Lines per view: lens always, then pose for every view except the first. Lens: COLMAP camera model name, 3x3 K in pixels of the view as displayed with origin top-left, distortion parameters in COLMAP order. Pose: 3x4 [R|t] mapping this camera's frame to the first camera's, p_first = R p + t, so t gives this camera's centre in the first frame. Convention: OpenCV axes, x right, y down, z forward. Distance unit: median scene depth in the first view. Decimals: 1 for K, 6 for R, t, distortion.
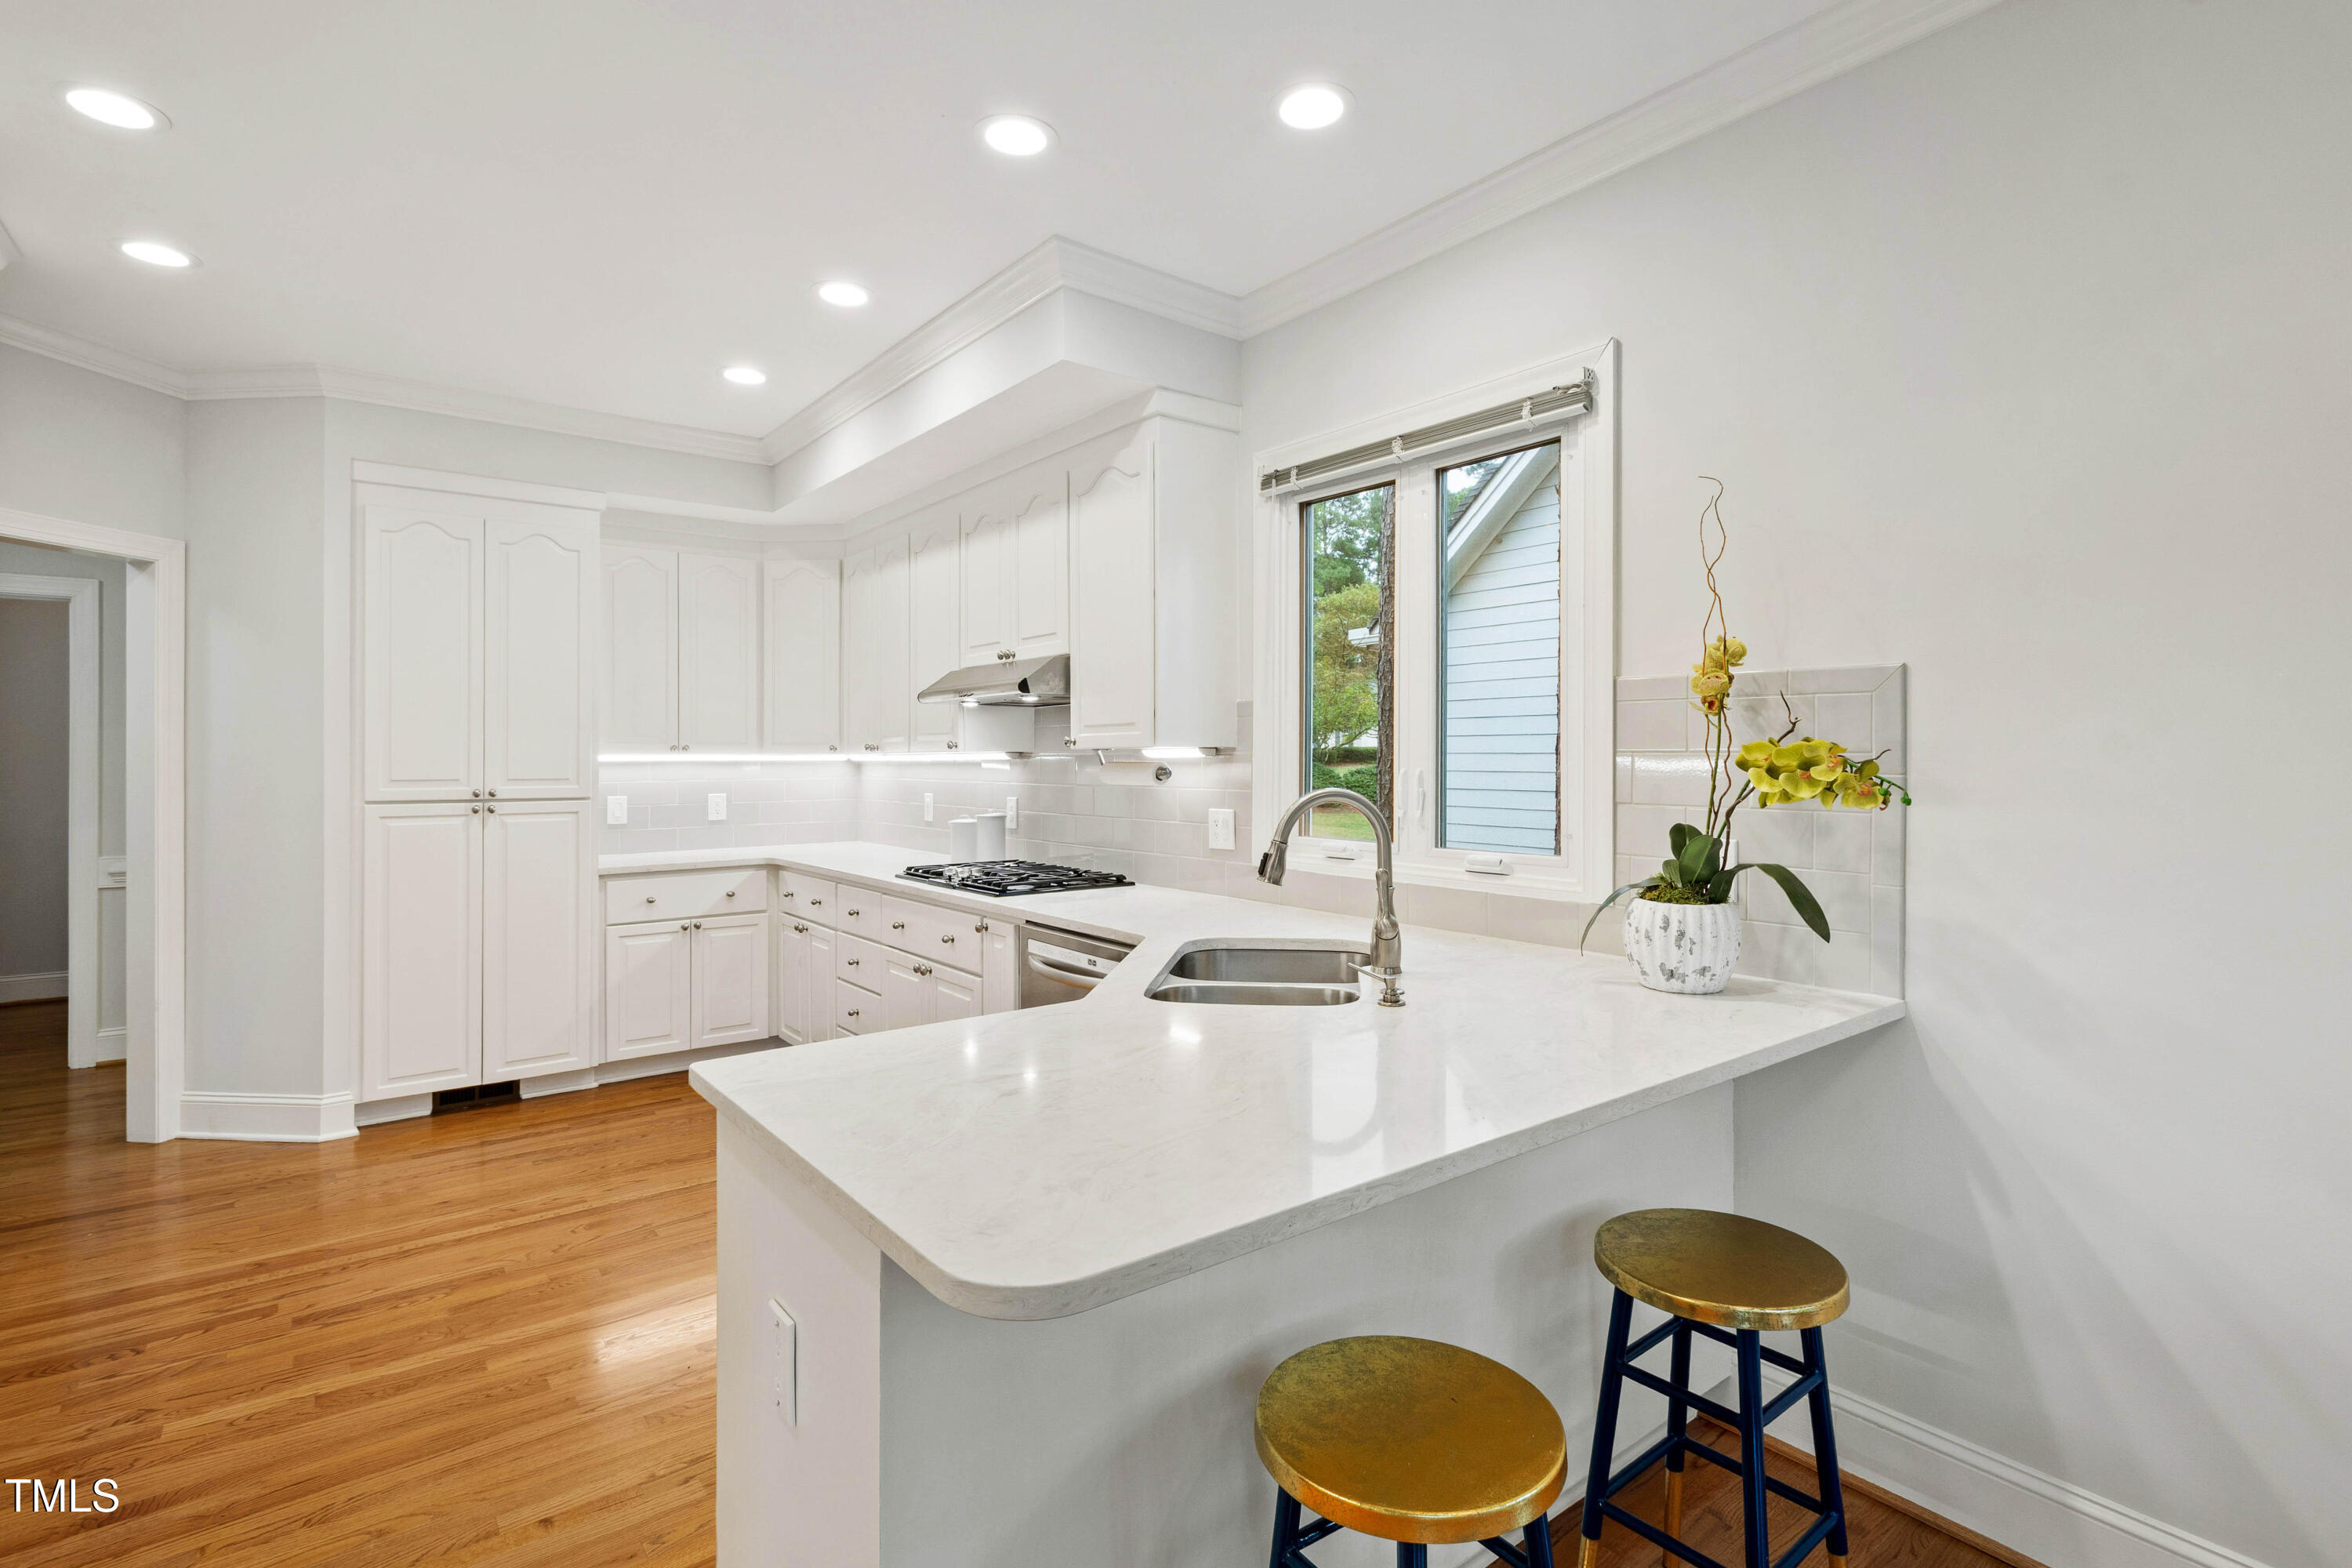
lens RADIAL K [[1054.7, 0, 1161.2], [0, 1054.7, 762.0], [0, 0, 1]] dist [-0.002060, 0.000007]
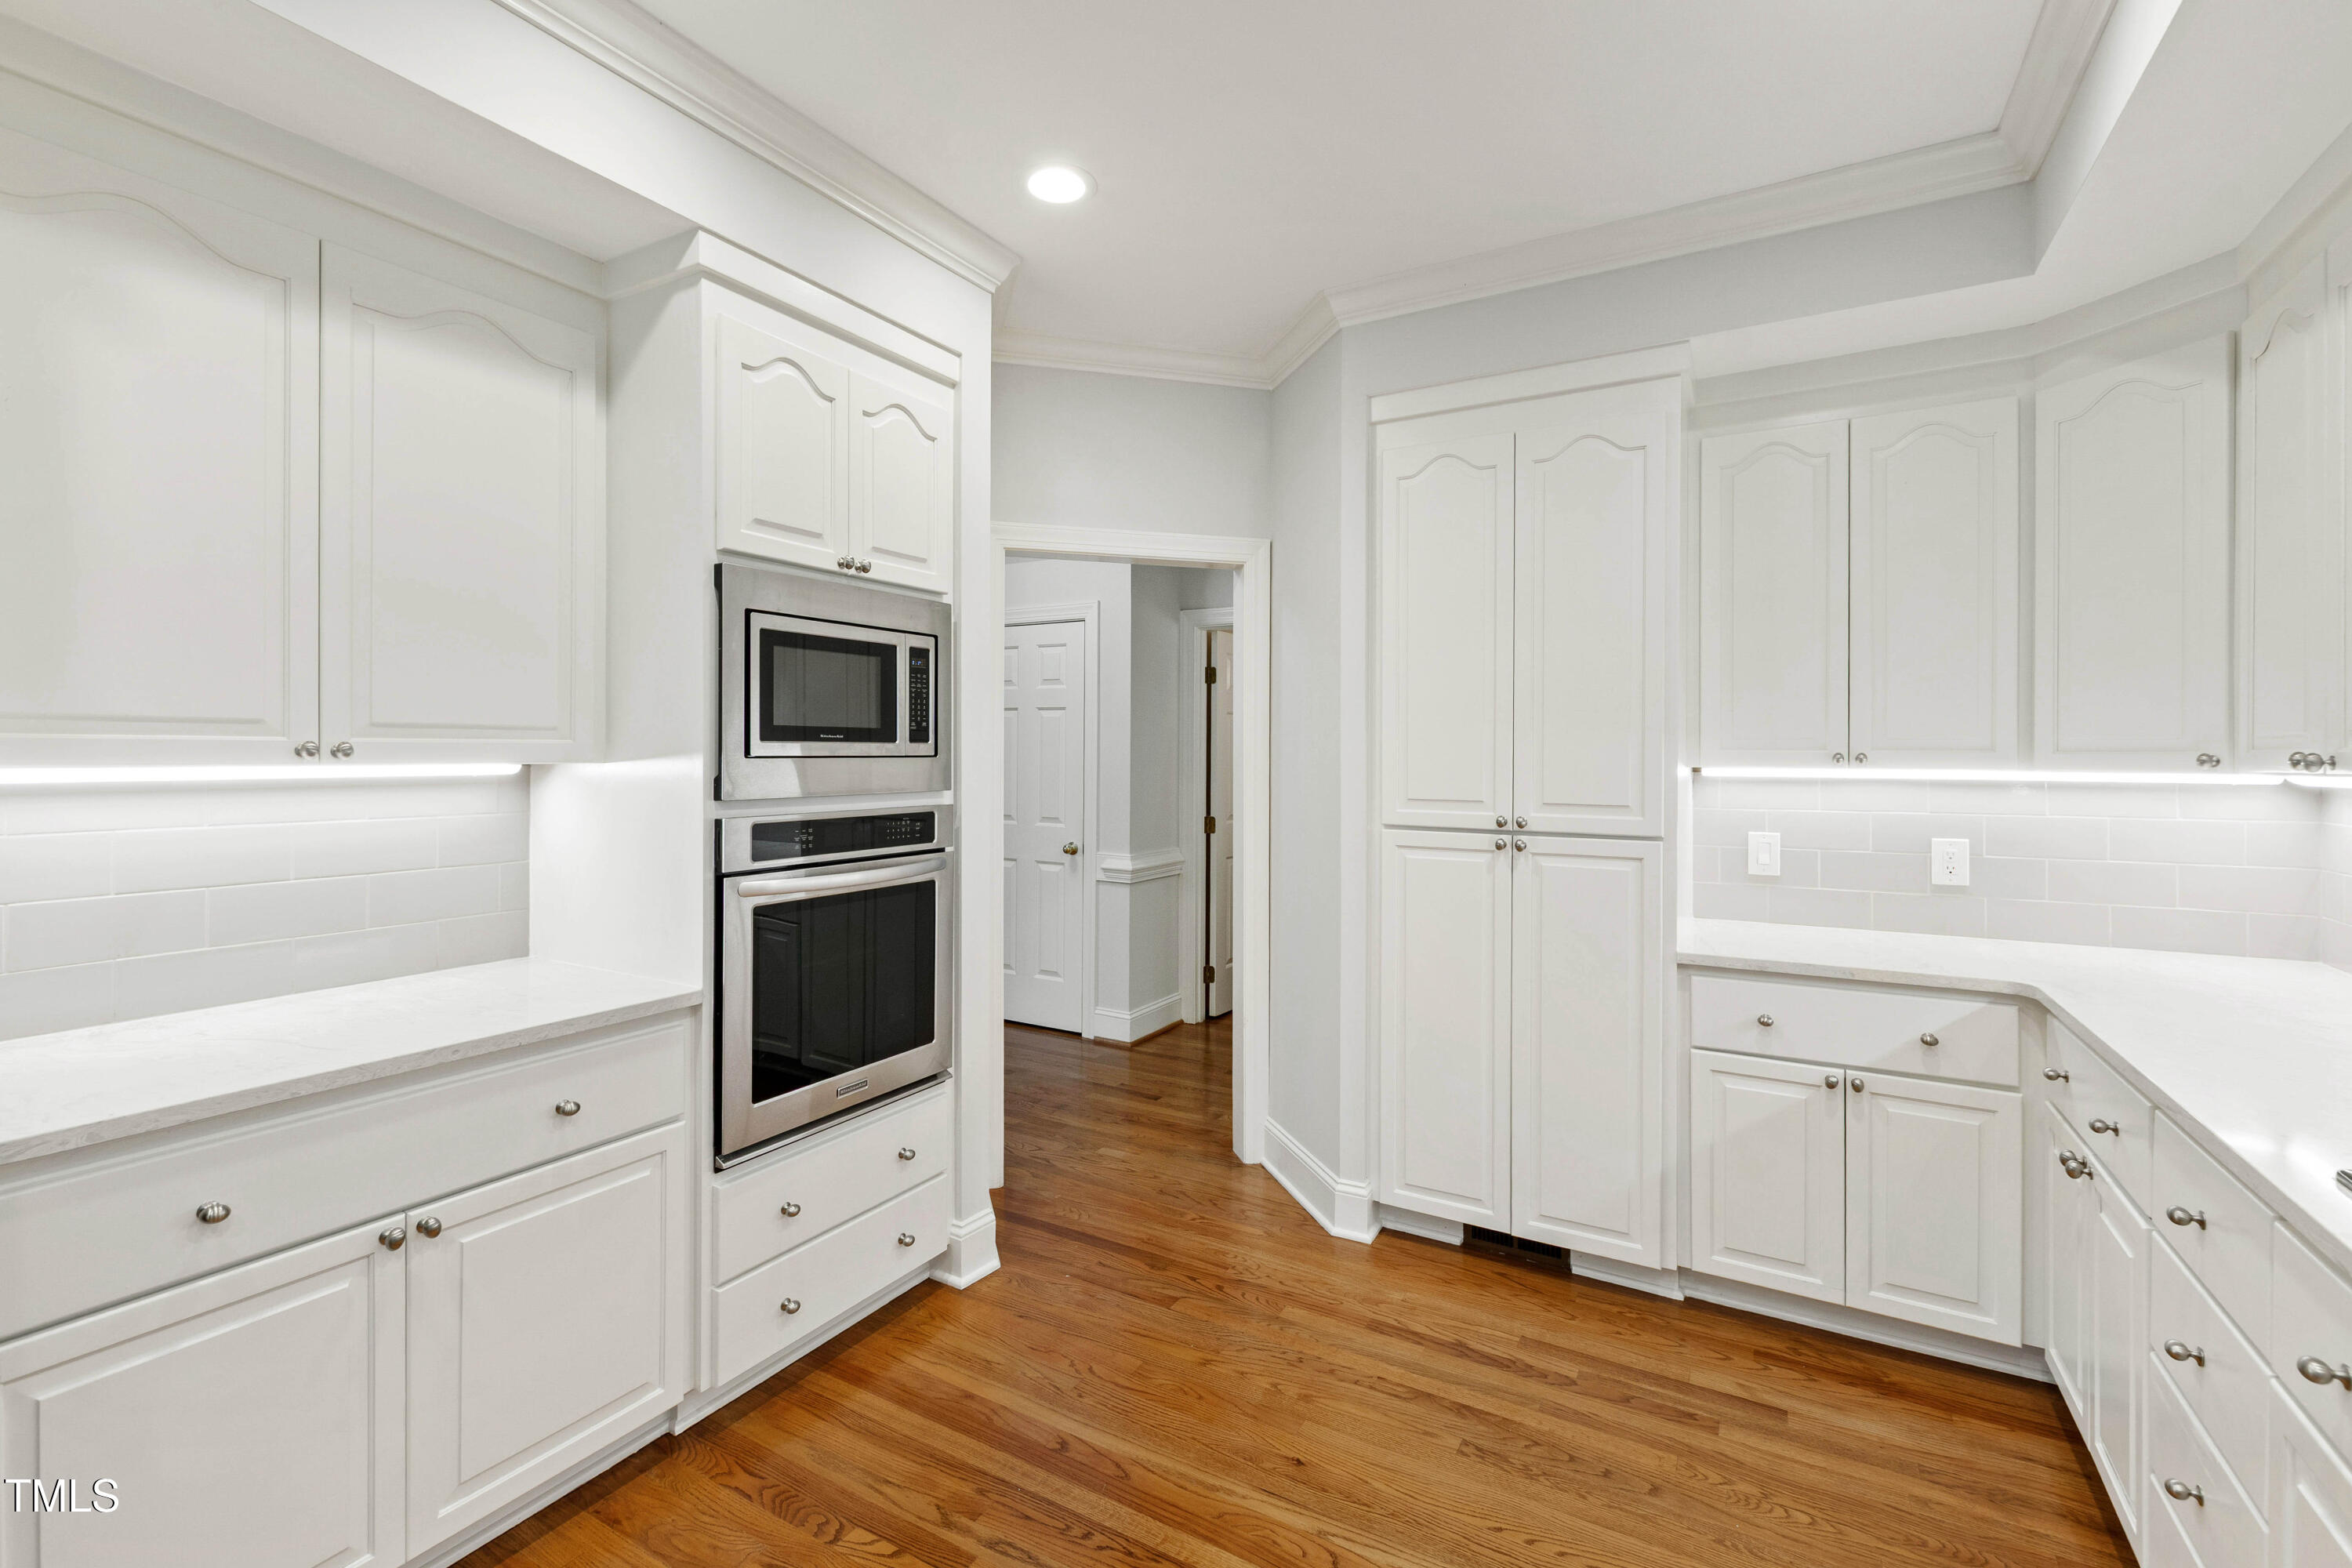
lens RADIAL K [[1016.9, 0, 1185.3], [0, 1016.9, 751.9], [0, 0, 1]] dist [0.003749, -0.000082]
pose [[0.389990, 0.000020, -0.920819, -0.100399], [-0.012193, 0.999912, -0.005142, -0.010694], [0.920738, 0.013233, 0.389956, 0.521937]]
